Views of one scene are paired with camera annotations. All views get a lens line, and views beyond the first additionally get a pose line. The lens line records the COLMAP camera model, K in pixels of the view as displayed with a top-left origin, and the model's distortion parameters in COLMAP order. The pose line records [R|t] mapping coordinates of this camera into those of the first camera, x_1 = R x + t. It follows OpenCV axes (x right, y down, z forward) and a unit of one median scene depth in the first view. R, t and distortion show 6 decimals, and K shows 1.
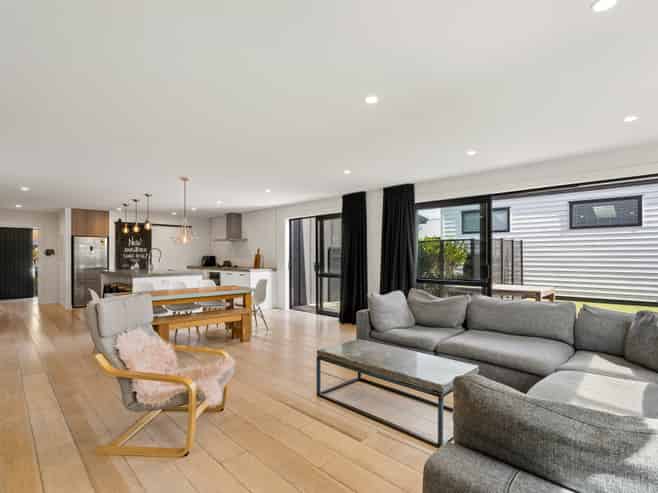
lens RADIAL K [[345.0, 0, 332.0], [0, 345.0, 251.9], [0, 0, 1]] dist [-0.029704, 0.003595]
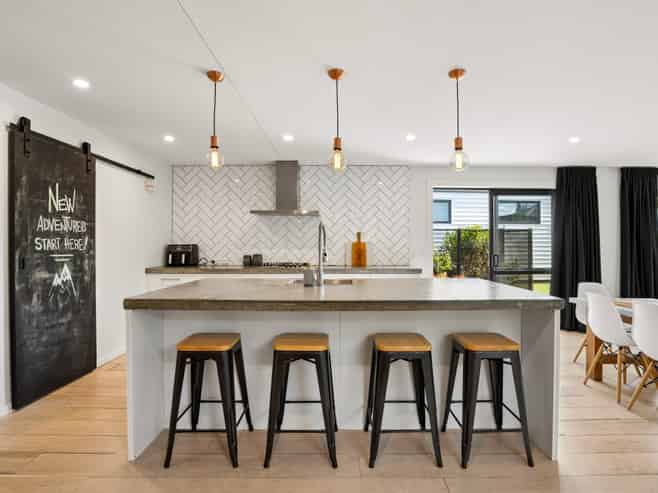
lens RADIAL K [[345.0, 0, 330.8], [0, 345.0, 247.2], [0, 0, 1]] dist [-0.029704, 0.003595]
pose [[0.703013, -0.002200, 0.711173, -0.628430], [-0.009310, 0.999881, 0.012296, 0.008965], [-0.711116, -0.015265, 0.702909, 0.595525]]
